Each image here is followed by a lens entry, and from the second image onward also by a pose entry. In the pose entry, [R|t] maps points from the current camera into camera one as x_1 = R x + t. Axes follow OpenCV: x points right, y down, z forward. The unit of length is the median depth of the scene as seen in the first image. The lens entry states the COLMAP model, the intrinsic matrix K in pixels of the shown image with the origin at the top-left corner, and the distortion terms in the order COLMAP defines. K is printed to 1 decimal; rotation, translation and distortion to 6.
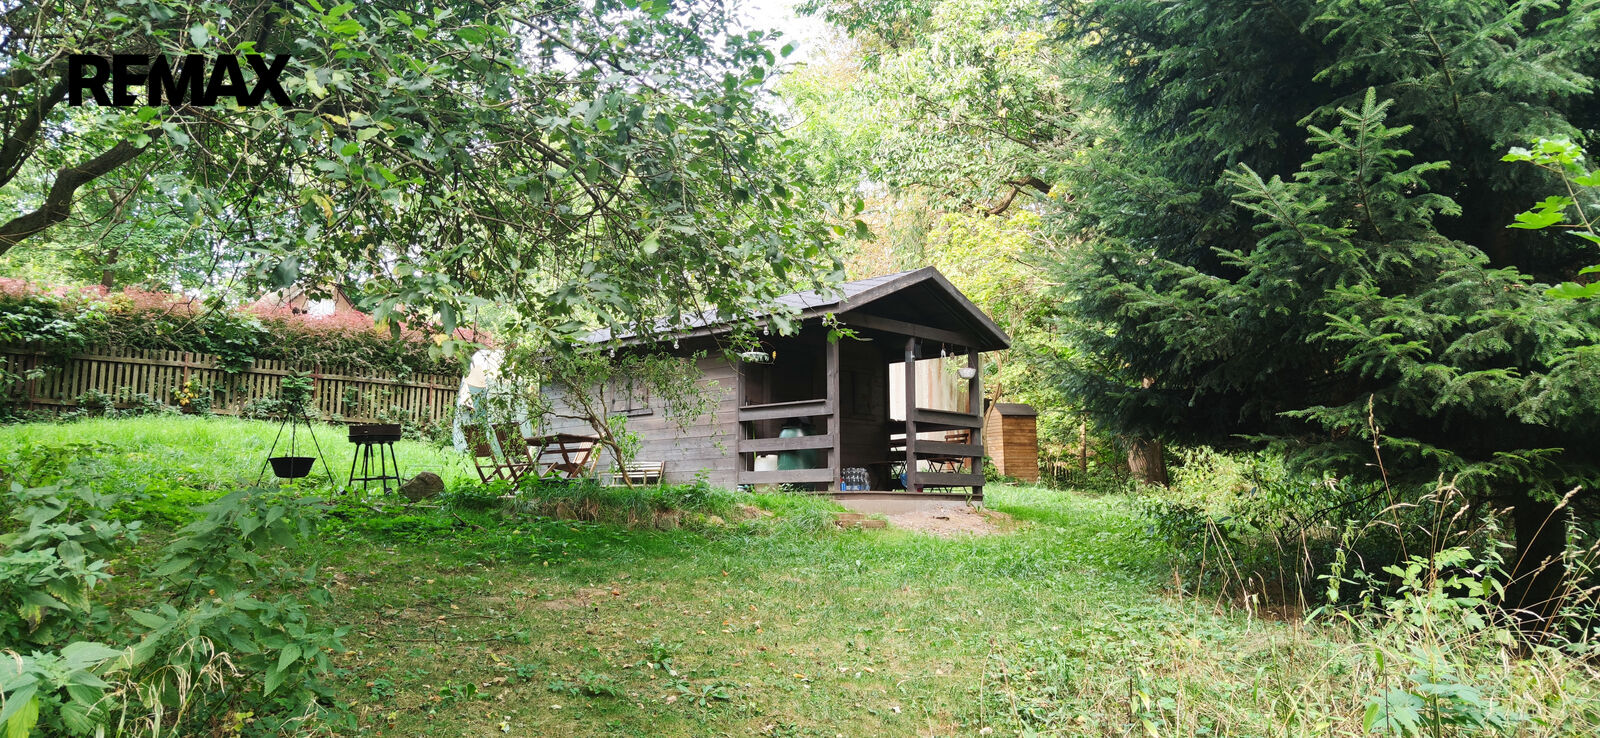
lens RADIAL K [[1205.1, 0, 800.0], [0, 1205.1, 369.0], [0, 0, 1]] dist [0.004798, 0.000433]
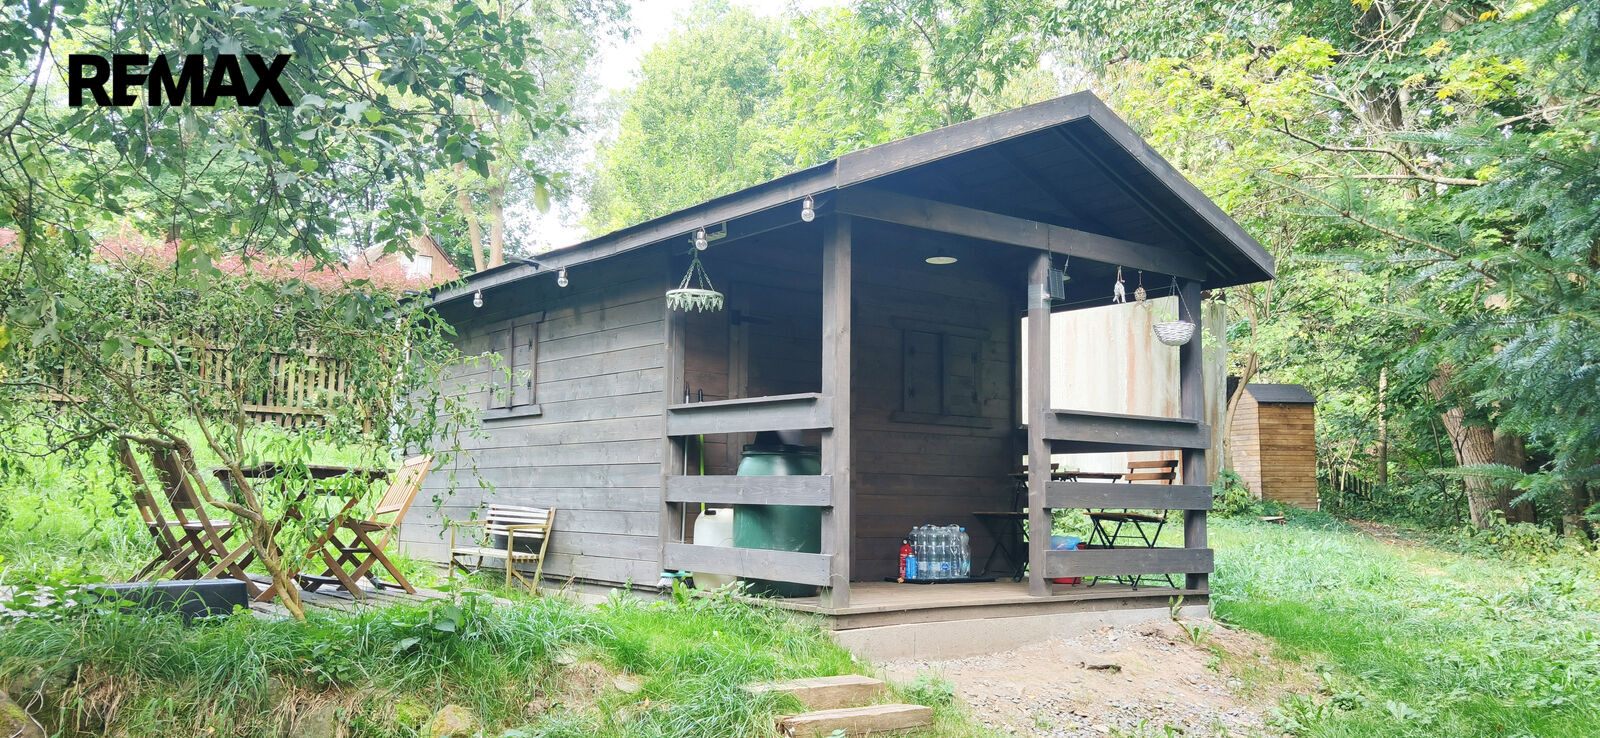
lens RADIAL K [[1205.1, 0, 800.0], [0, 1205.1, 369.0], [0, 0, 1]] dist [0.004798, 0.000433]
pose [[0.980021, -0.001173, -0.198891, 0.089770], [0.006335, 0.999659, 0.025318, 0.004911], [0.198793, -0.026072, 0.979695, 0.513460]]
